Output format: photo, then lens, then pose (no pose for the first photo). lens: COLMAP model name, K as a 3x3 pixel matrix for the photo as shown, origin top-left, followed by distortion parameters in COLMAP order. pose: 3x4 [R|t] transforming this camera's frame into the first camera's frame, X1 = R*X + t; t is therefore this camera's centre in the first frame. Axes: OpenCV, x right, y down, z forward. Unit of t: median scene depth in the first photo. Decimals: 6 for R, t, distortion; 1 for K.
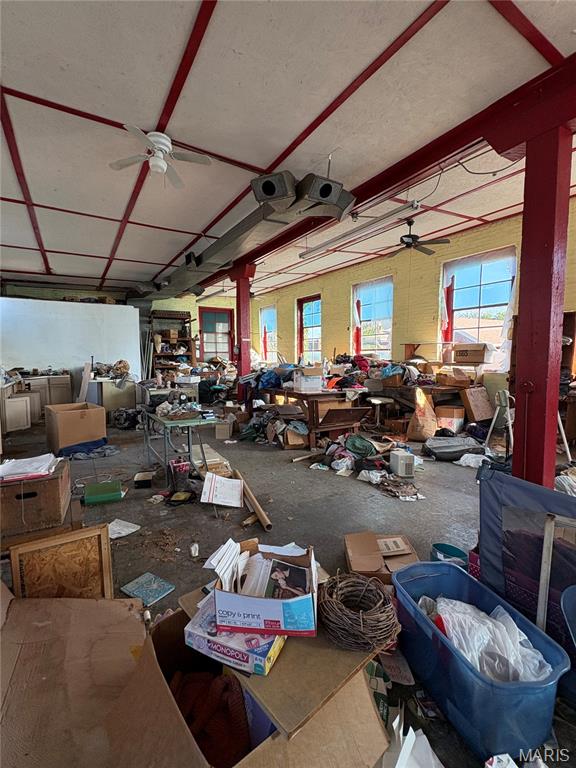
lens RADIAL K [[332.5, 0, 288.1], [0, 332.5, 382.7], [0, 0, 1]] dist [0.001055, 0.000052]
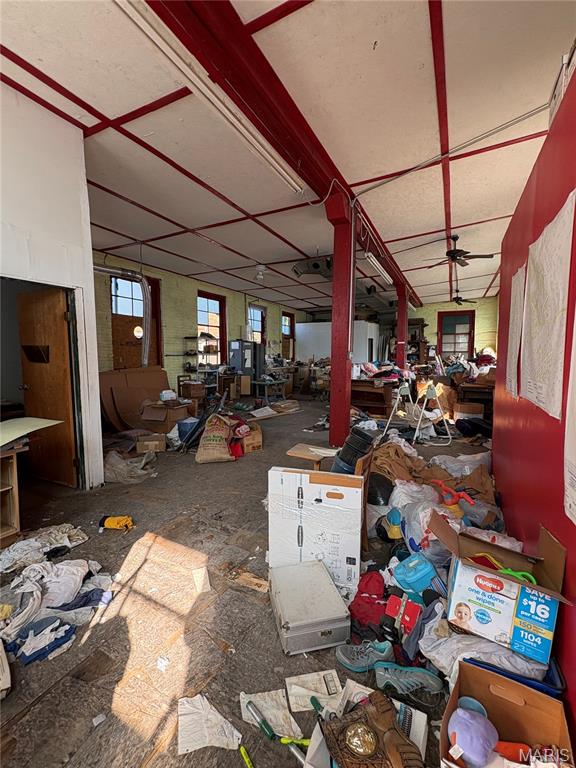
lens RADIAL K [[332.5, 0, 286.6], [0, 332.5, 385.3], [0, 0, 1]] dist [0.001055, 0.000052]
pose [[0.504599, 0.085788, -0.859081, 0.462899], [-0.077301, 0.995544, 0.054010, 0.002100], [0.859886, 0.039154, 0.508982, -0.026521]]
